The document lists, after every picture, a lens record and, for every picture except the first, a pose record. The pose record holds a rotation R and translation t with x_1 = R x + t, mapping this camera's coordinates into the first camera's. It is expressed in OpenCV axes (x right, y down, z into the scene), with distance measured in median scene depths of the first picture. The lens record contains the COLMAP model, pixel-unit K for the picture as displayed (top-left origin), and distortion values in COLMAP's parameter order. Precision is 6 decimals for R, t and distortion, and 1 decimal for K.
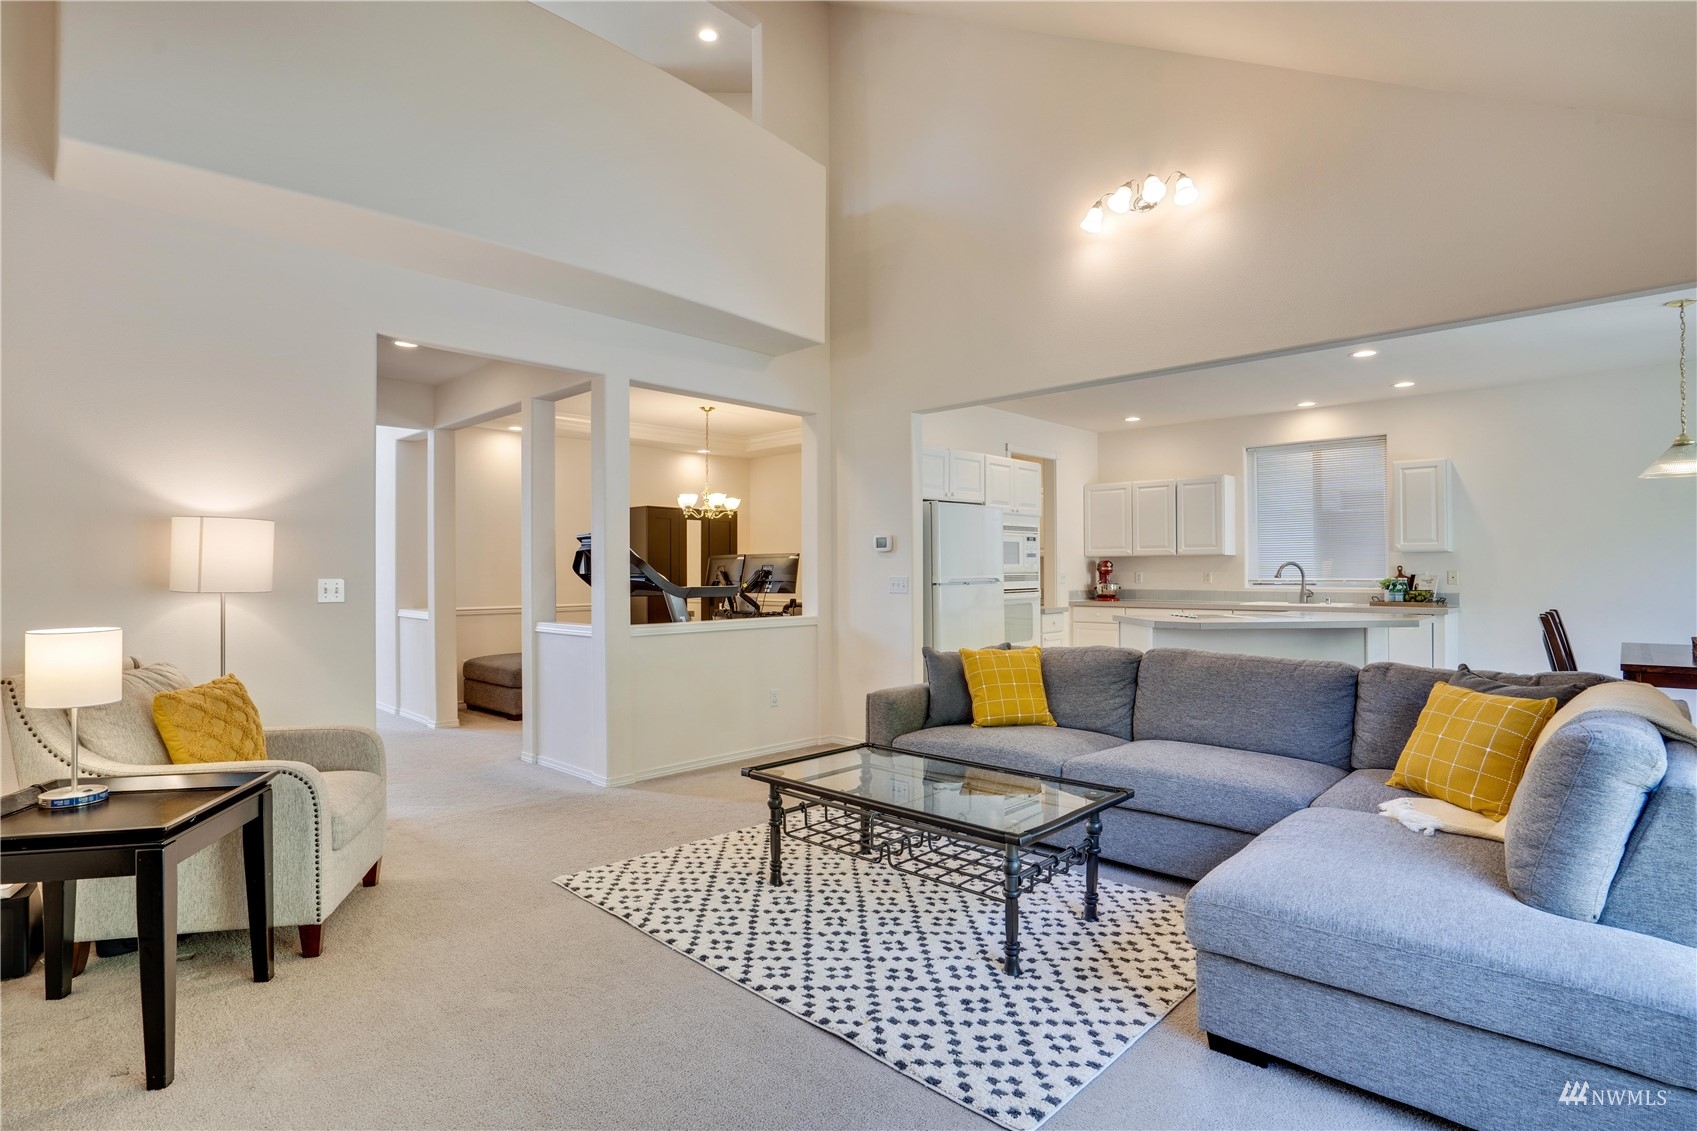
lens RADIAL K [[833.4, 0, 848.5], [0, 833.4, 565.5], [0, 0, 1]] dist [0.000667, 0.000788]
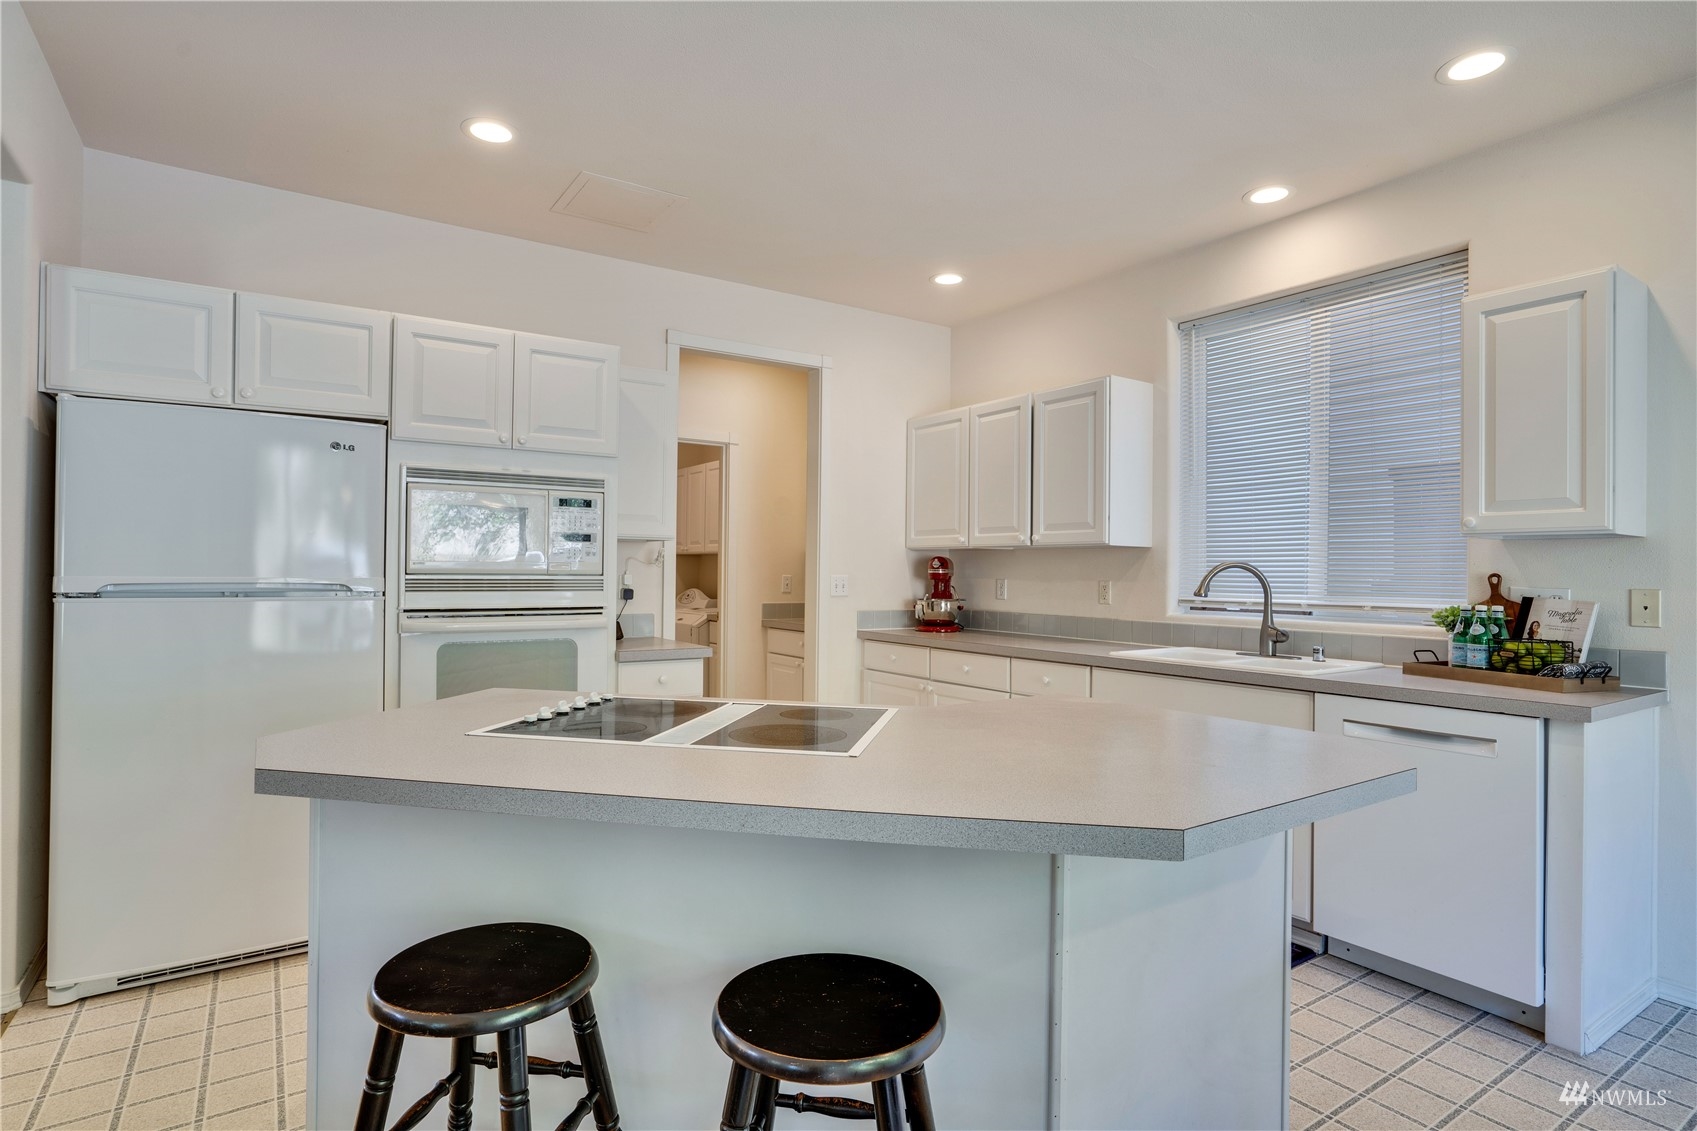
lens RADIAL K [[871.6, 0, 828.0], [0, 871.6, 557.4], [0, 0, 1]] dist [0.002943, 0.001210]
pose [[0.969999, 0.012727, -0.242774, 0.460840], [-0.015755, 0.999820, -0.010538, 0.002003], [0.242596, 0.014047, 0.970026, 0.533377]]
